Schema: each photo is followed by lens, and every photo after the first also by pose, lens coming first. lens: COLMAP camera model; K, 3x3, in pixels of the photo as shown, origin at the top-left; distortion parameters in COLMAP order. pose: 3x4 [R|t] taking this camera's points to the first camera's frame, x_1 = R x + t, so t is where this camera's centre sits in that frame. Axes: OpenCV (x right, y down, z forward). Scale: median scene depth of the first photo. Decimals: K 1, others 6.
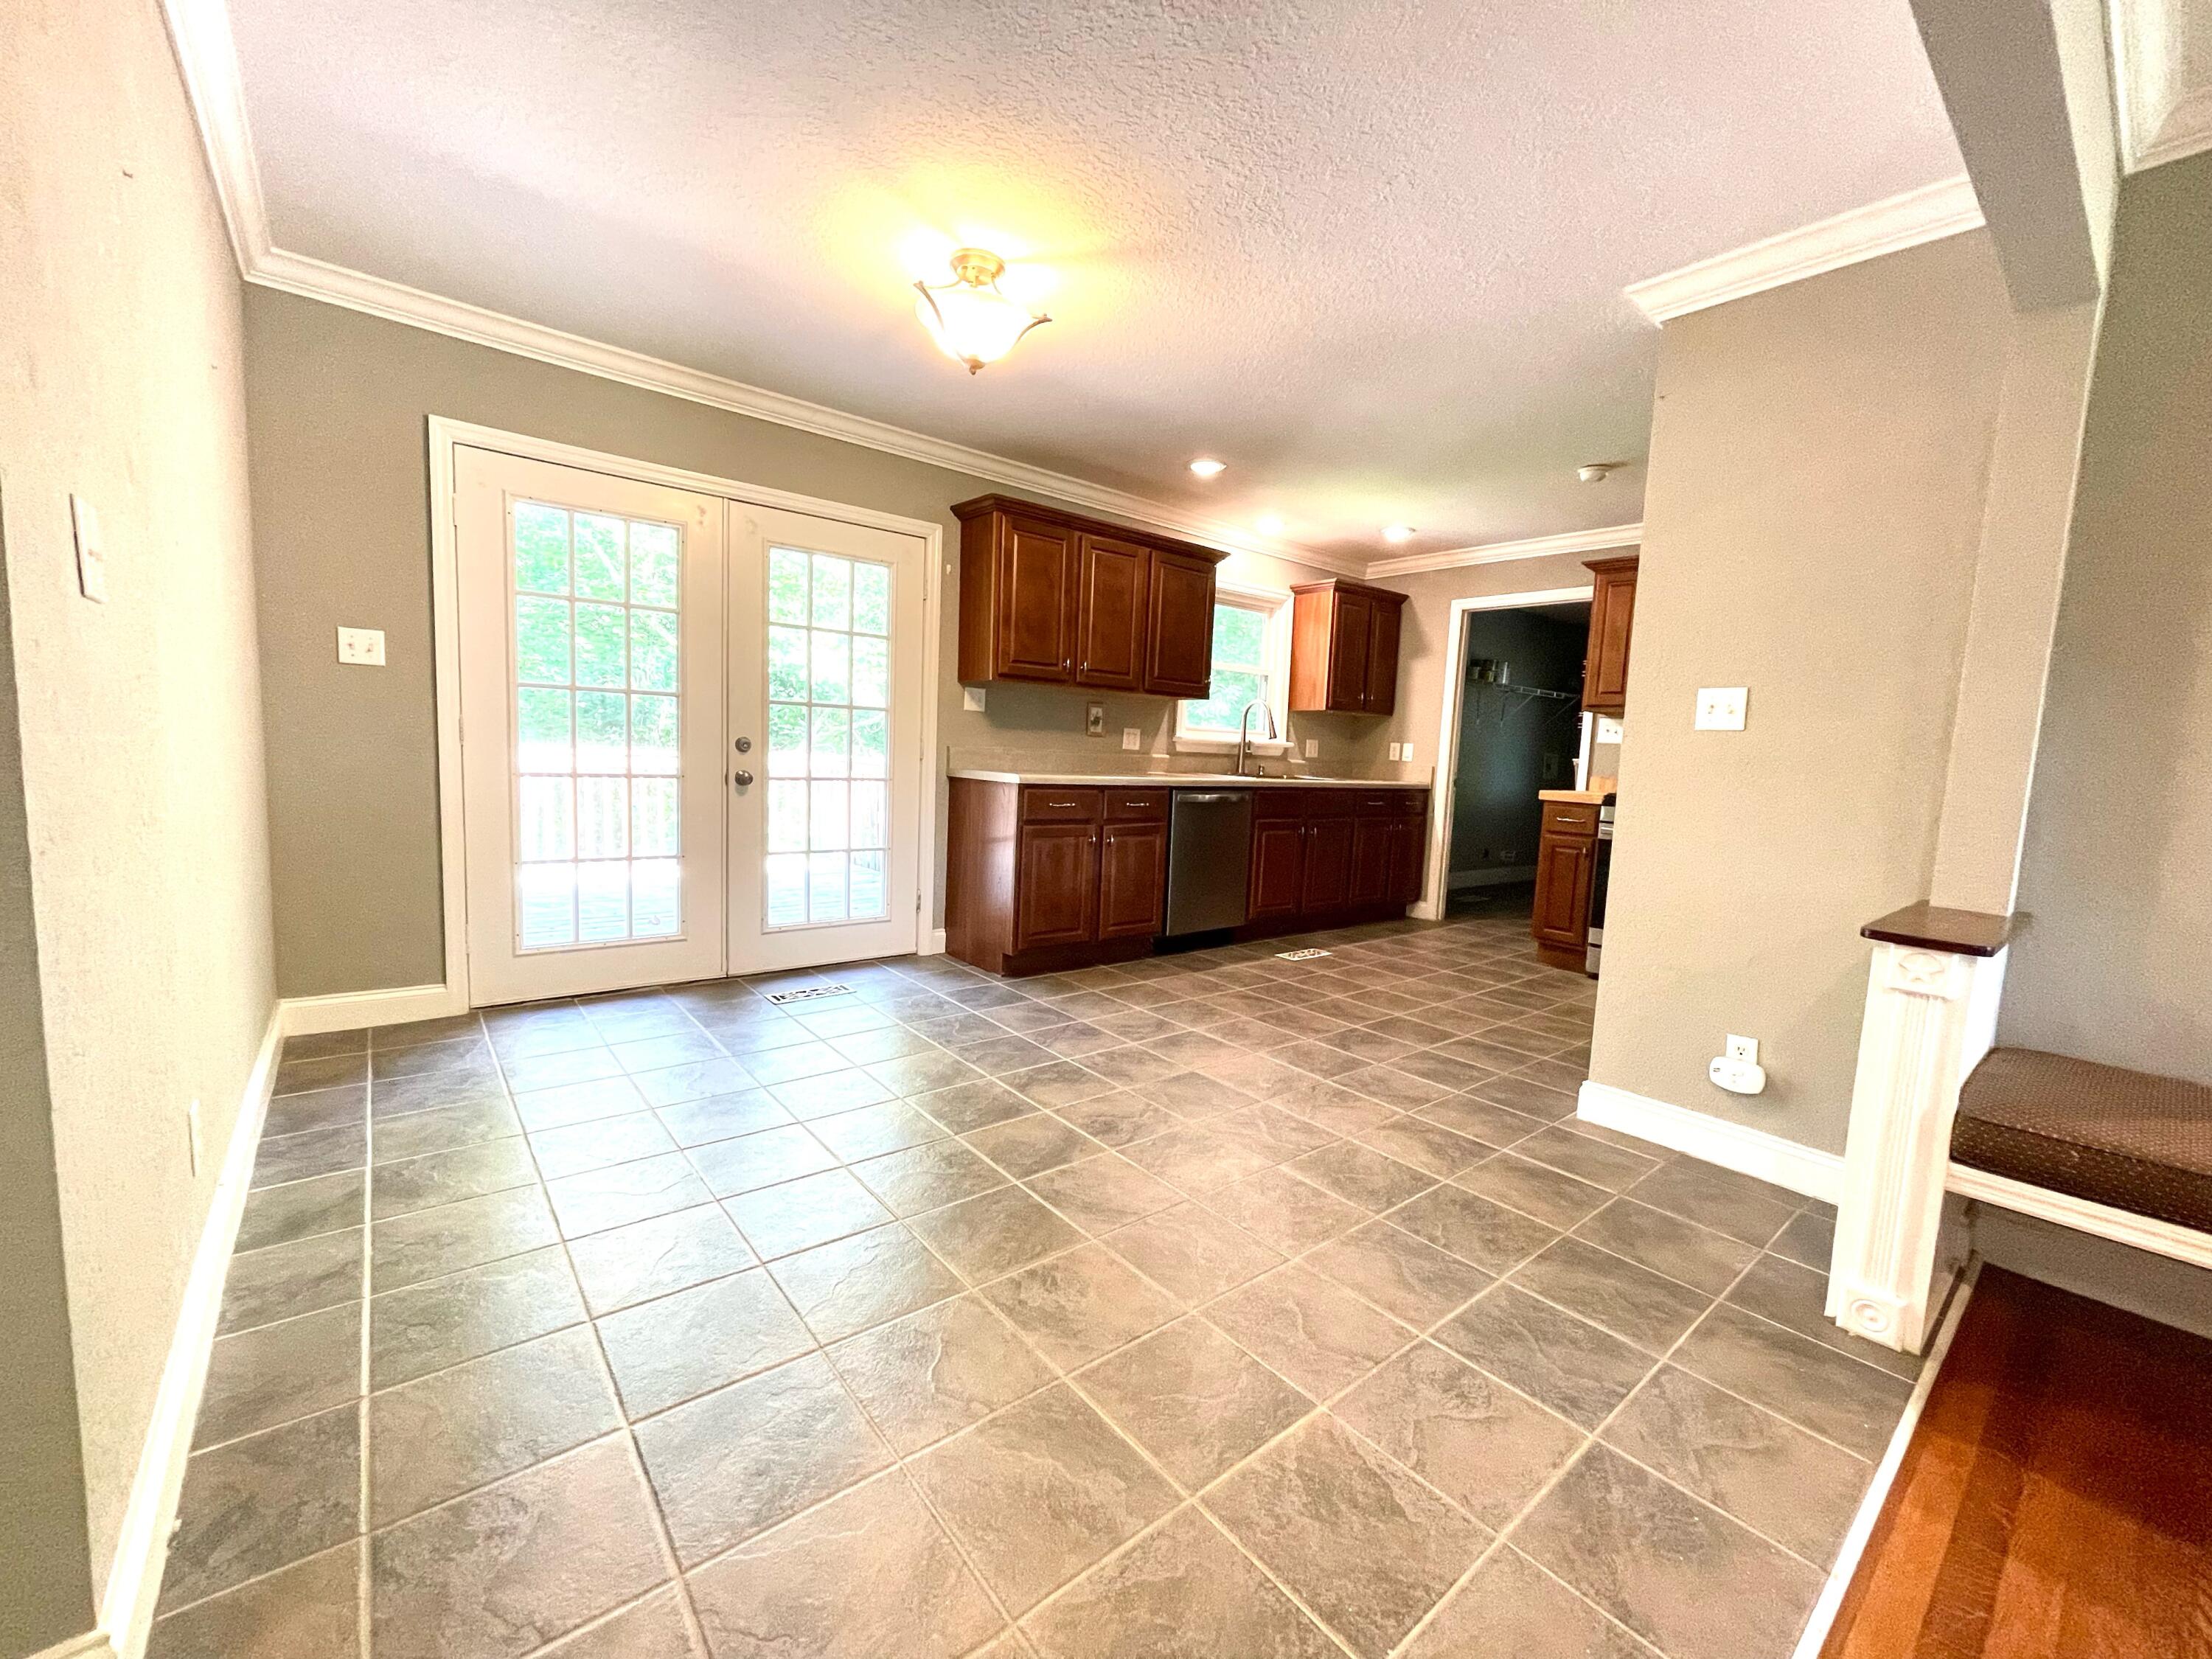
lens RADIAL K [[888.3, 0, 1107.6], [0, 888.3, 835.1], [0, 0, 1]] dist [0.000749, -0.000453]
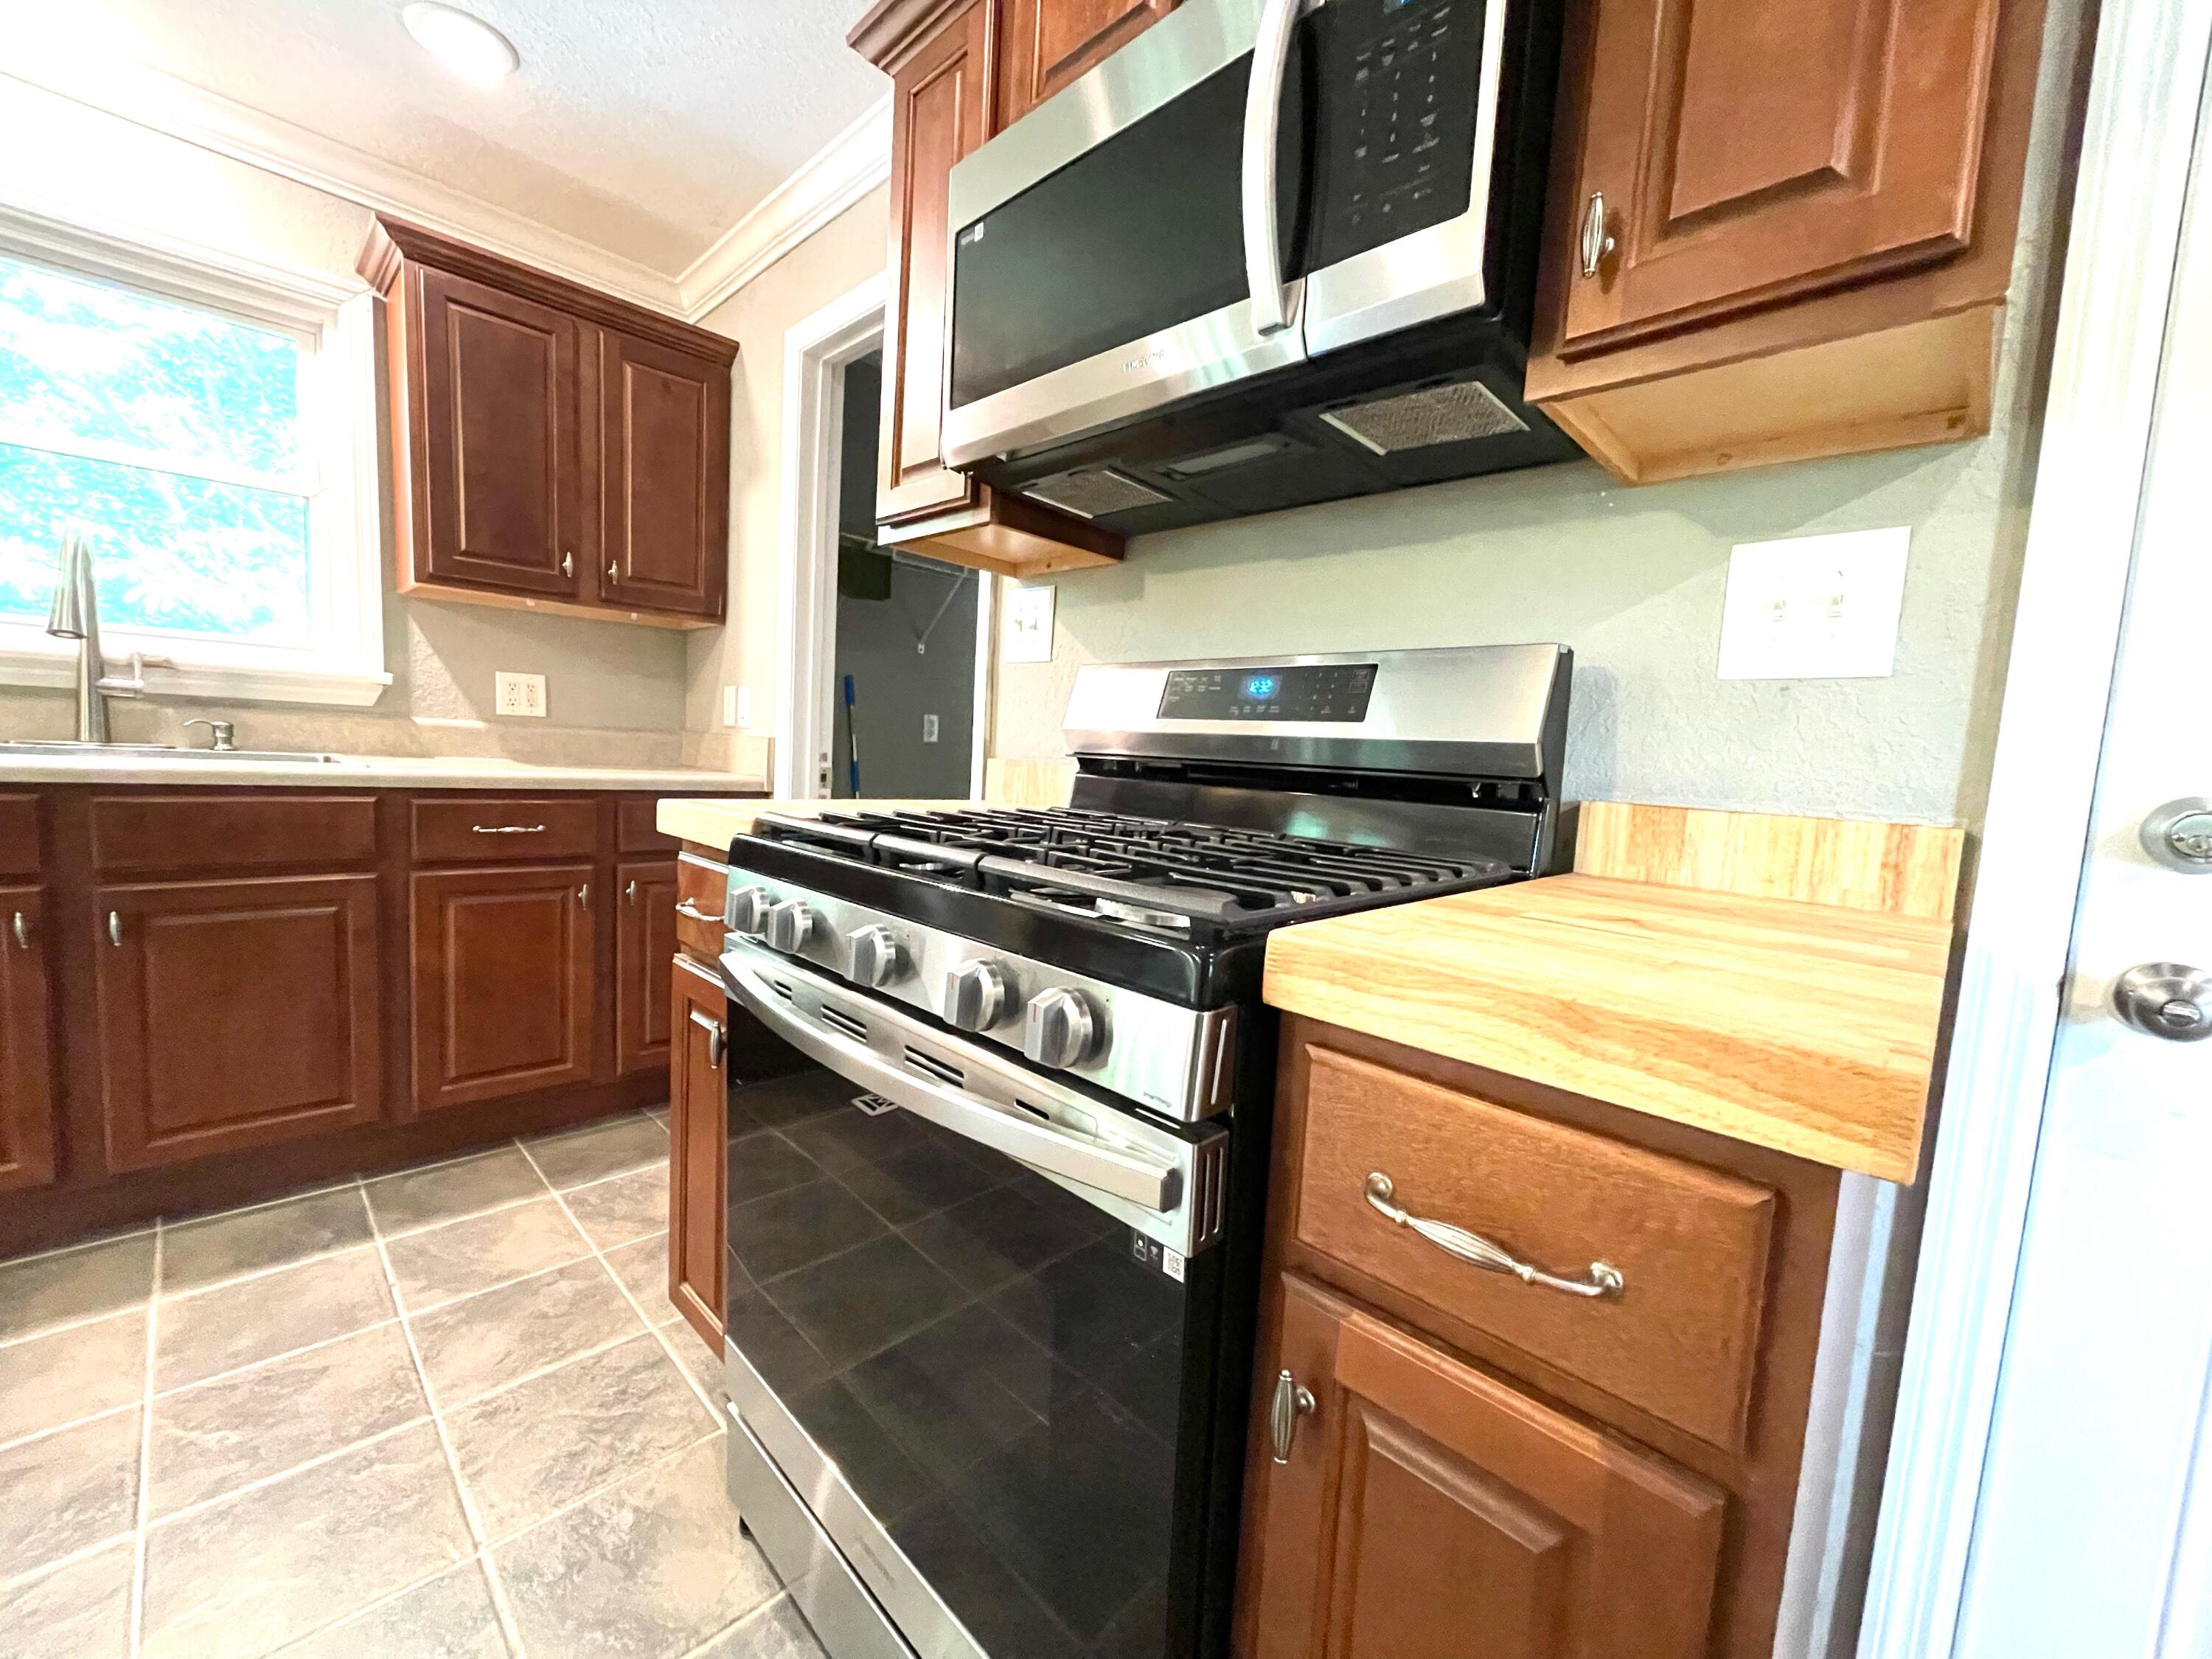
lens RADIAL K [[888.3, 0, 1107.6], [0, 888.3, 835.1], [0, 0, 1]] dist [0.000749, -0.000453]
pose [[0.995130, 0.002143, 0.098546, 0.704521], [-0.002135, 0.999998, -0.000188, -0.046099], [-0.098546, -0.000024, 0.995133, 0.827815]]
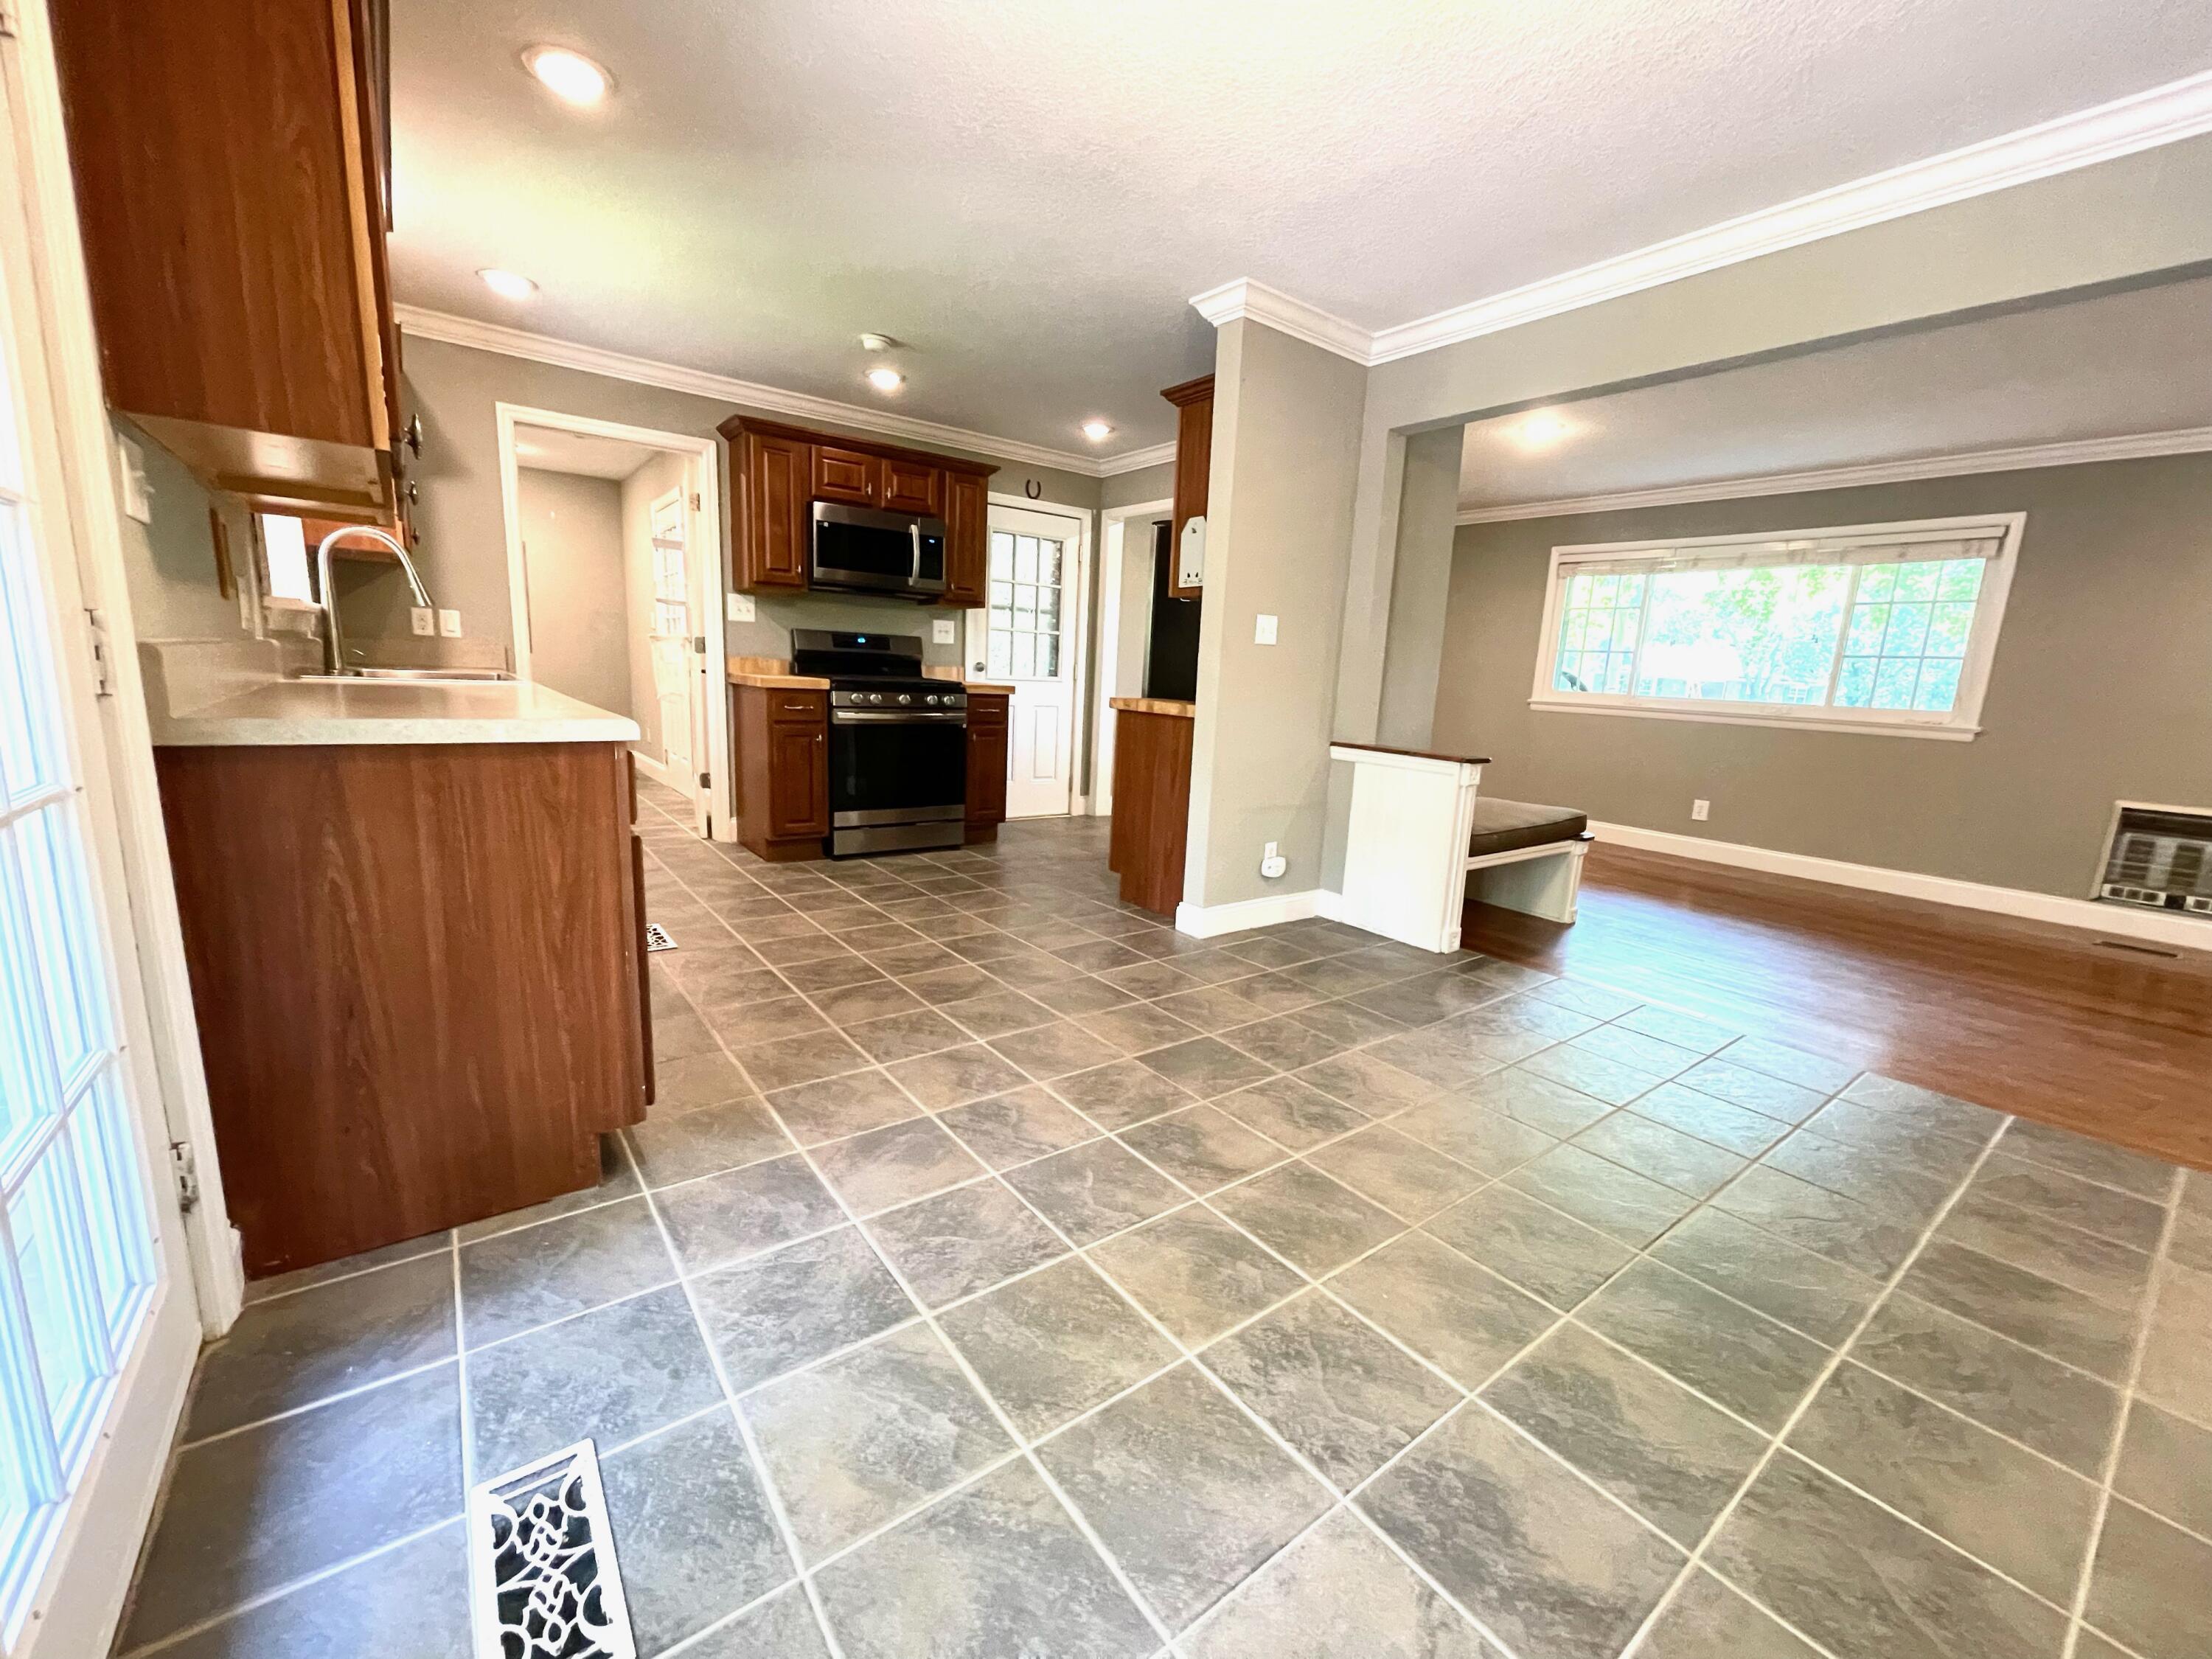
lens RADIAL K [[888.3, 0, 1107.6], [0, 888.3, 835.1], [0, 0, 1]] dist [0.000749, -0.000453]
pose [[0.041599, -0.228673, 0.972614, -0.493643], [0.054284, 0.972536, 0.226333, -0.094570], [-0.997659, 0.043382, 0.052870, 0.716611]]
